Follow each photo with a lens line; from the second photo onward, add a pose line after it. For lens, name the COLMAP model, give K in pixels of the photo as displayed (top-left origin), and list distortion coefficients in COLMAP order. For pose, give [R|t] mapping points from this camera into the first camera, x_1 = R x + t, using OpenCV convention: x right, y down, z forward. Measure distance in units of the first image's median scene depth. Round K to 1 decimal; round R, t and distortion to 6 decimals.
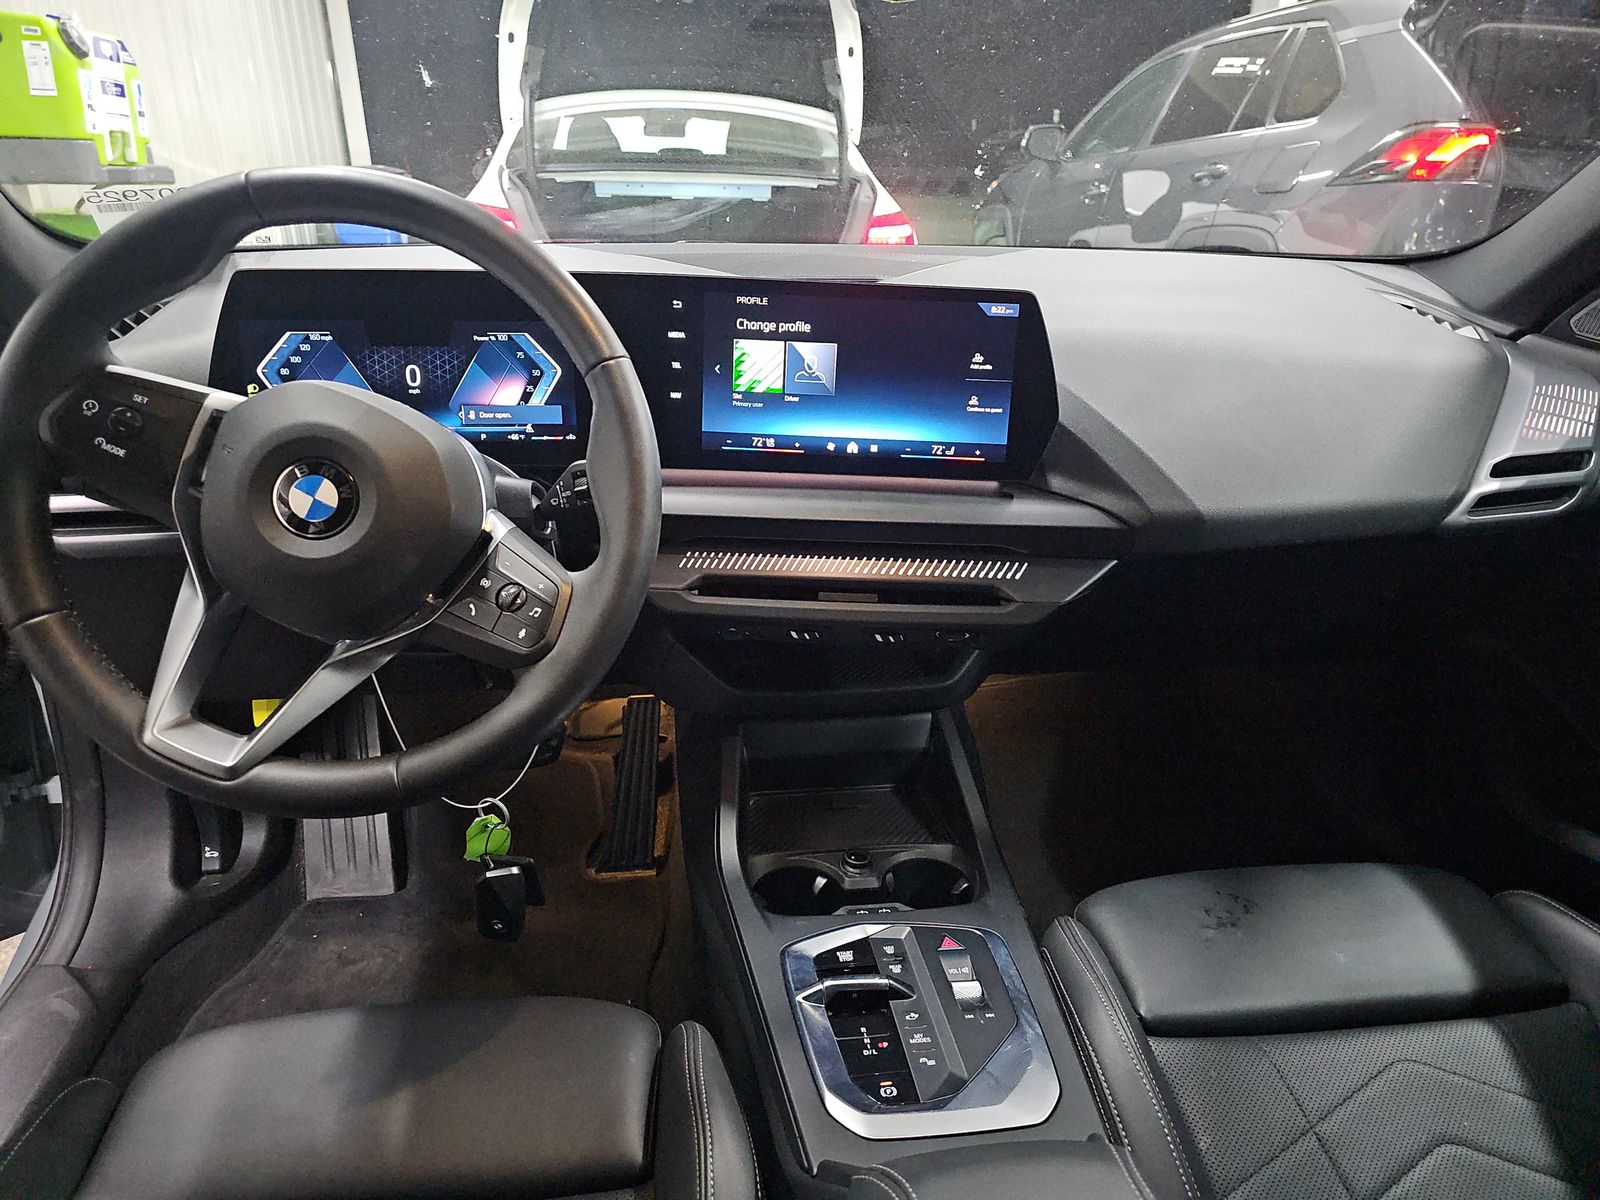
lens RADIAL K [[1049.0, 0, 800.9], [0, 1049.0, 603.2], [0, 0, 1]] dist [0.038514, -0.032578]
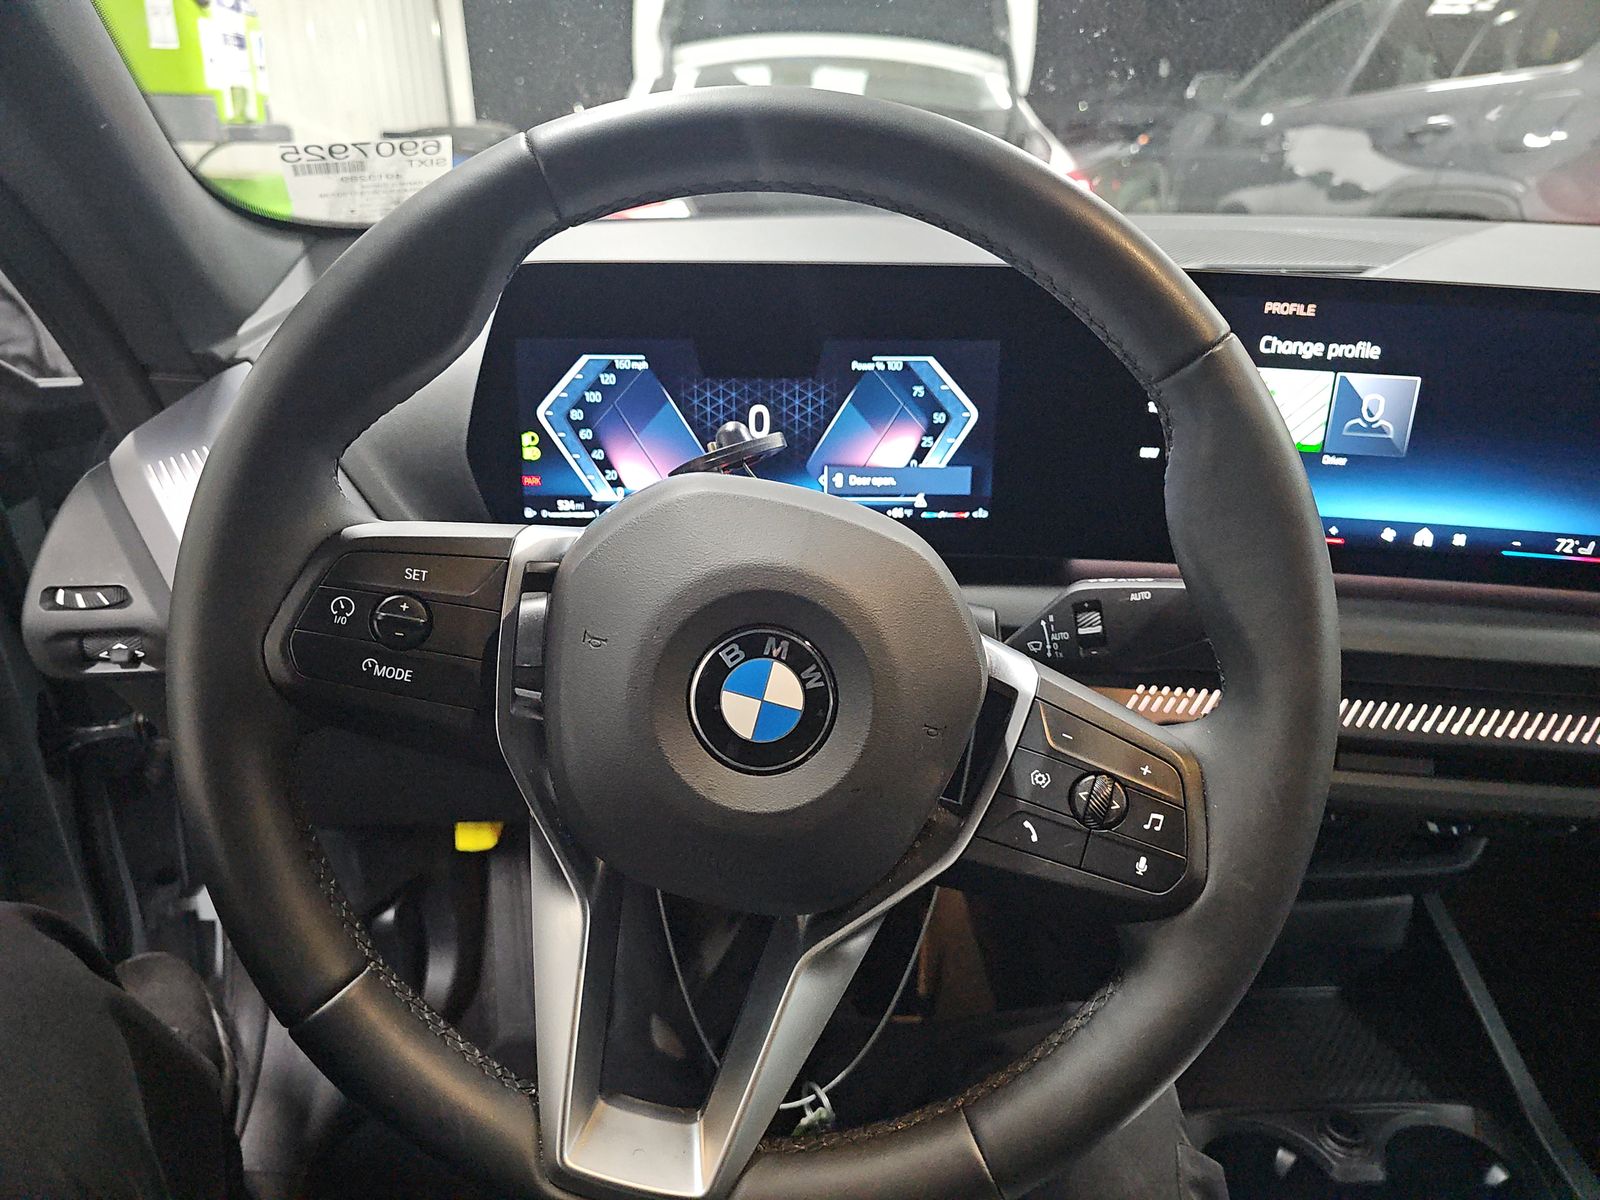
lens RADIAL K [[1049.0, 0, 792.3], [0, 1049.0, 612.0], [0, 0, 1]] dist [0.038514, -0.032578]
pose [[0.997067, 0.028284, -0.071110, -0.291939], [-0.026165, 0.999190, 0.030562, -0.114576], [0.071917, -0.028612, 0.997000, 0.331329]]
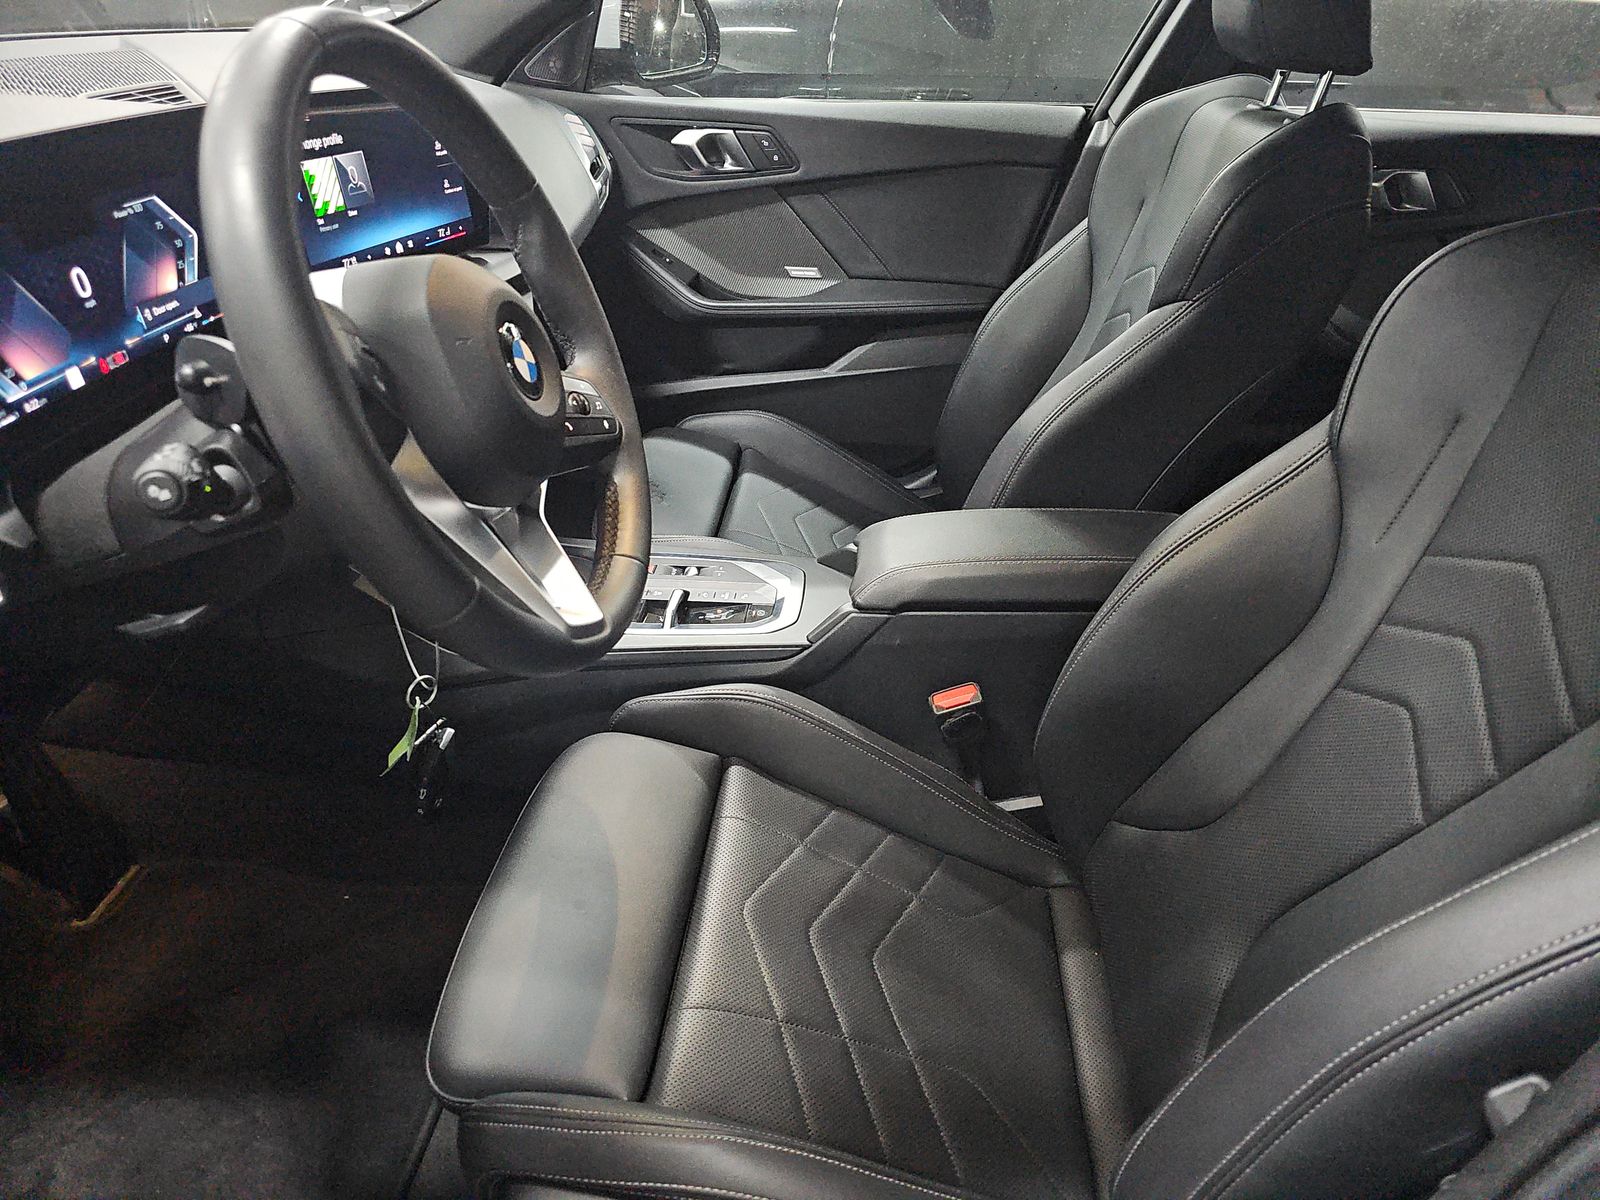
lens RADIAL K [[1049.0, 0, 803.1], [0, 1049.0, 604.3], [0, 0, 1]] dist [0.038514, -0.032578]
pose [[0.200470, -0.512265, 0.835103, -0.994402], [0.321801, 0.839541, 0.437738, -0.186540], [-0.925341, 0.180984, 0.333151, 0.315491]]
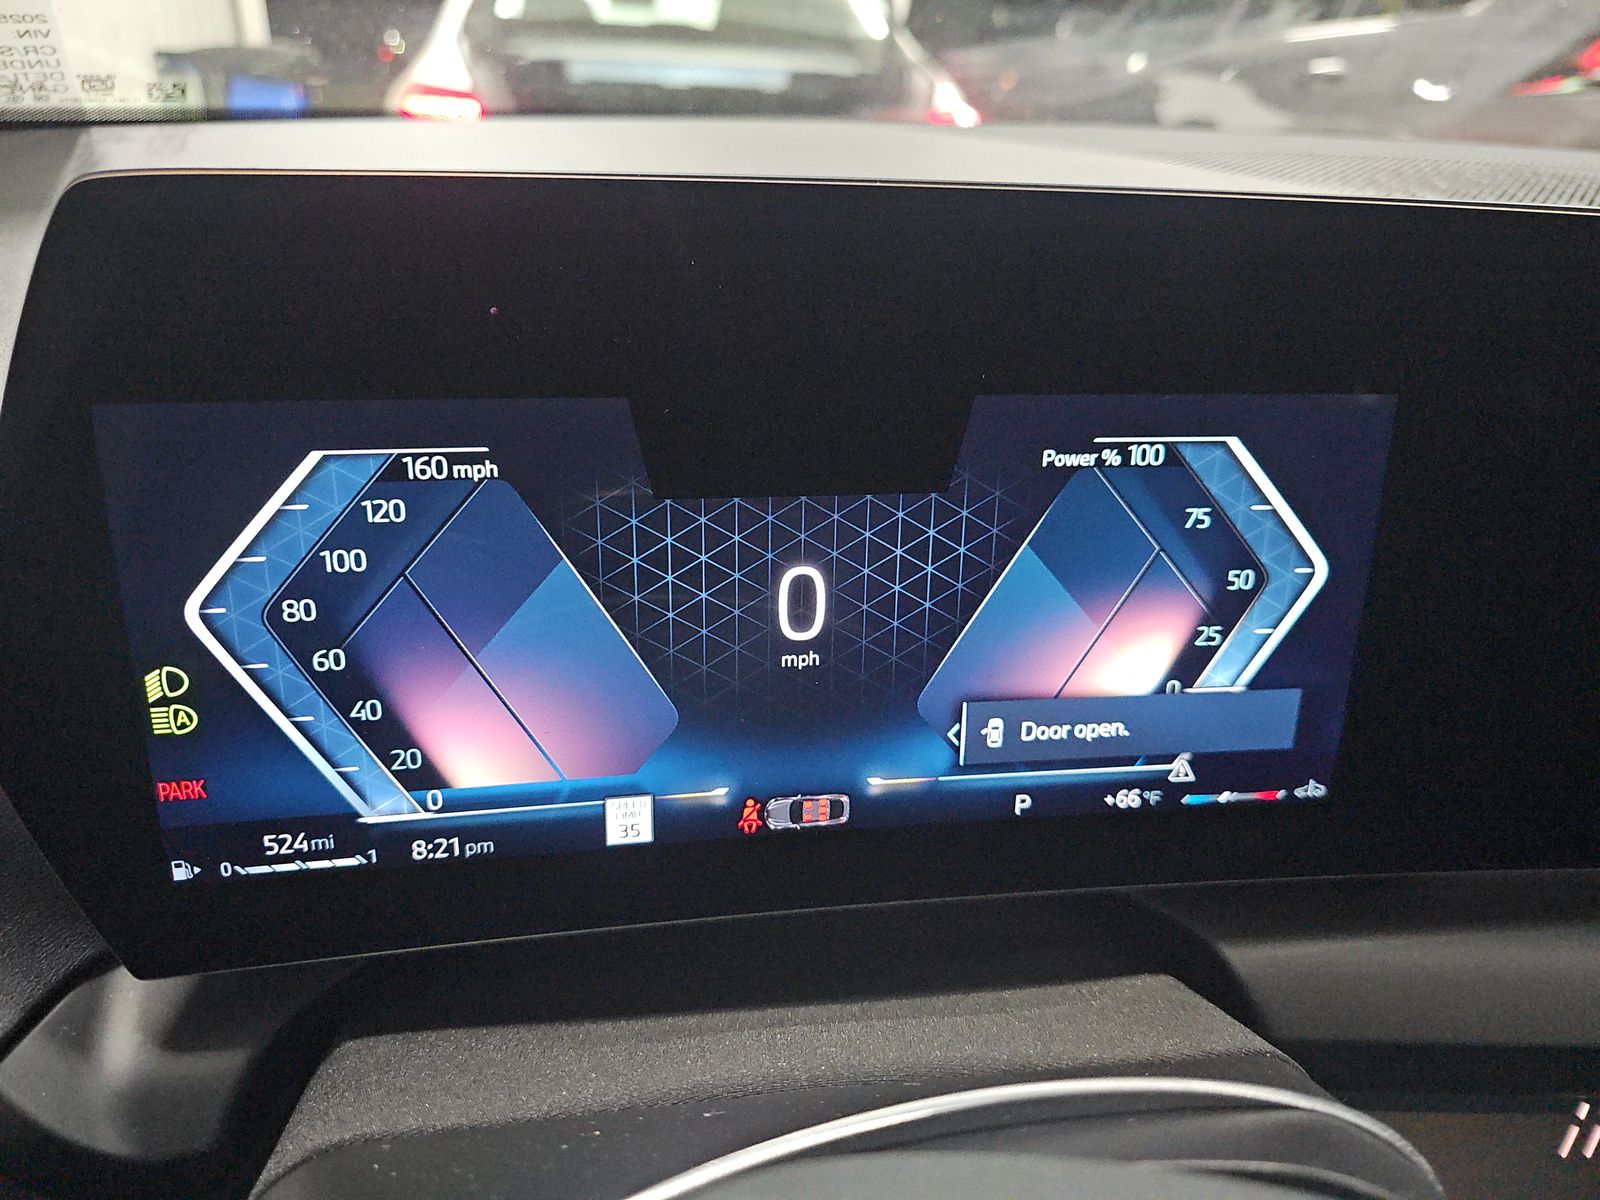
lens RADIAL K [[1097.6, 0, 797.6], [0, 1097.6, 598.7], [0, 0, 1]] dist [-0.021767, -0.002648]
pose [[0.998349, -0.001749, 0.057408, -0.378552], [-0.001468, 0.998432, 0.055952, -0.228629], [-0.057415, -0.055944, 0.996782, 0.726478]]
